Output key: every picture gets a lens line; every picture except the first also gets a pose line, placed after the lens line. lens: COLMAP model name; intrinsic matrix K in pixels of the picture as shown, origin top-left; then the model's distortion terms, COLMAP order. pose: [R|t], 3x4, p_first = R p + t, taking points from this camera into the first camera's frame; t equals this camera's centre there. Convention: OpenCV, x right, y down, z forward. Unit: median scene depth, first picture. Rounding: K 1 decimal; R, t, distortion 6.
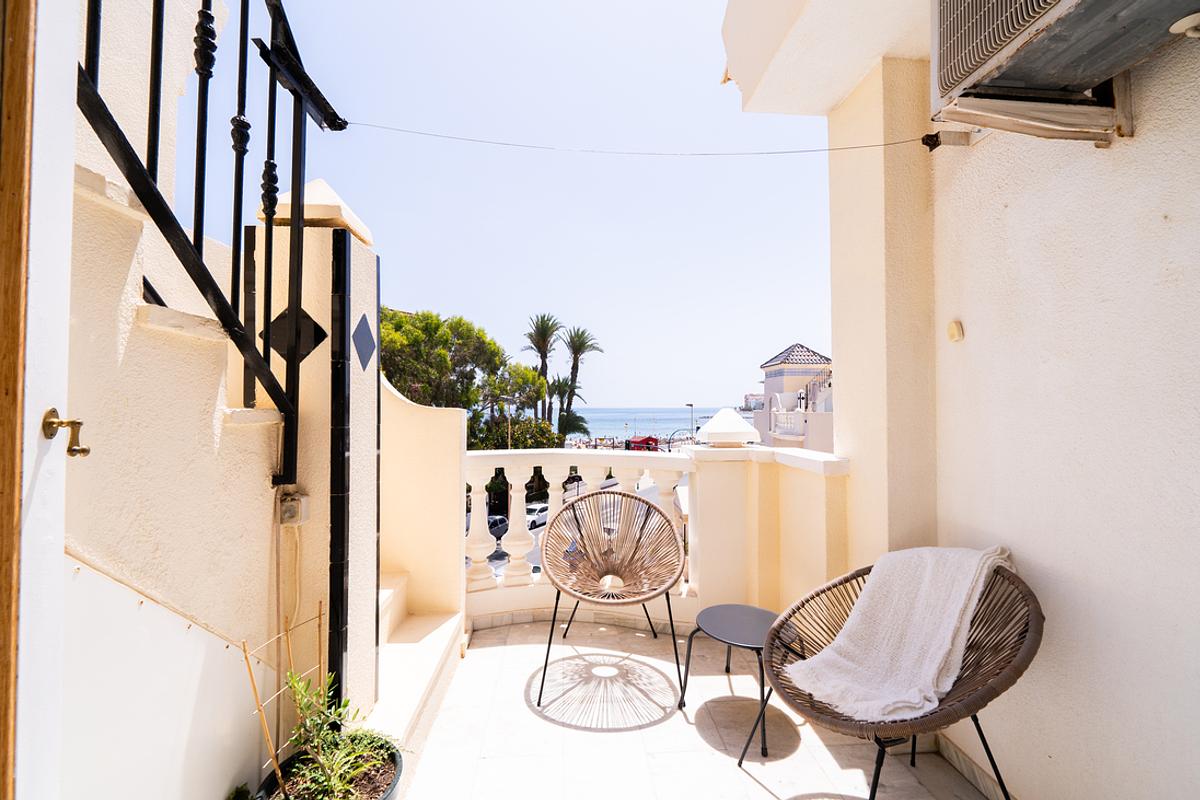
lens RADIAL K [[498.6, 0, 600.0], [0, 498.6, 400.0], [0, 0, 1]] dist [-0.000534, -0.000196]
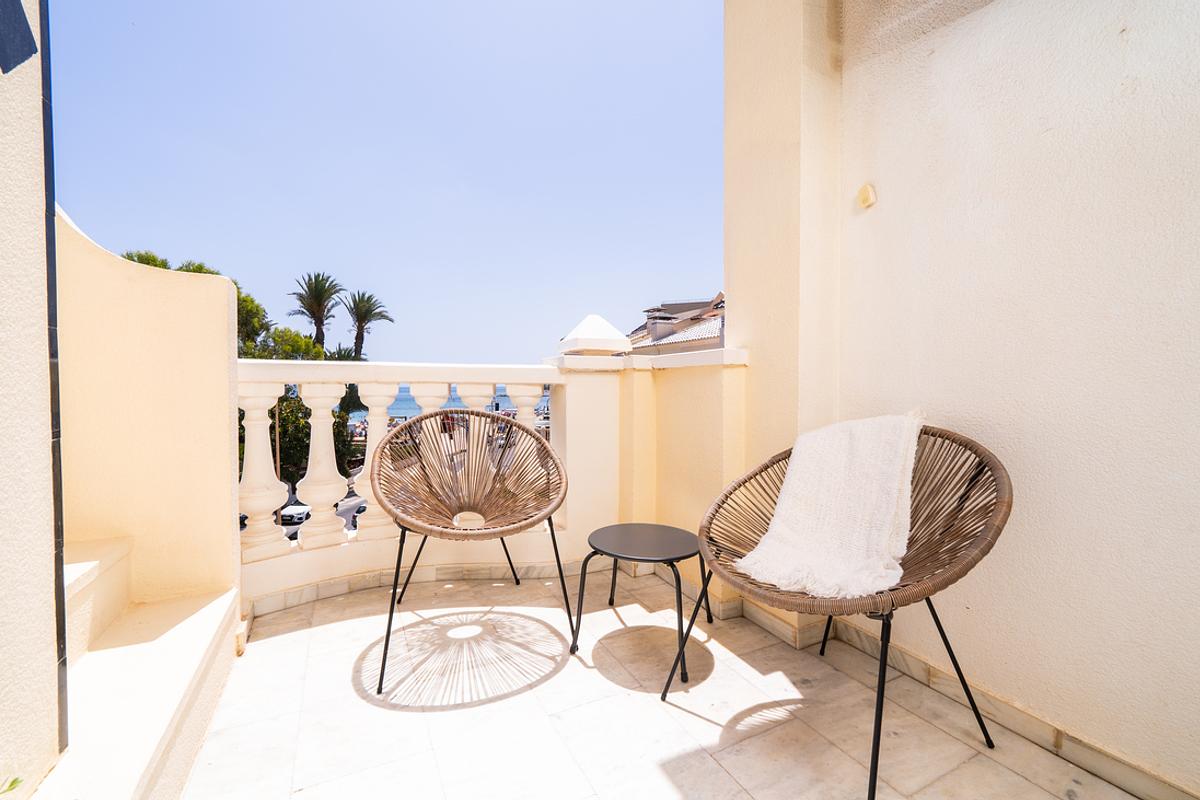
lens RADIAL K [[498.6, 0, 600.0], [0, 498.6, 400.0], [0, 0, 1]] dist [-0.000534, -0.000196]
pose [[0.920569, -0.011521, 0.390409, -0.091769], [-0.005430, 0.999091, 0.042287, 0.151271], [-0.390541, -0.041048, 0.919670, 0.223908]]
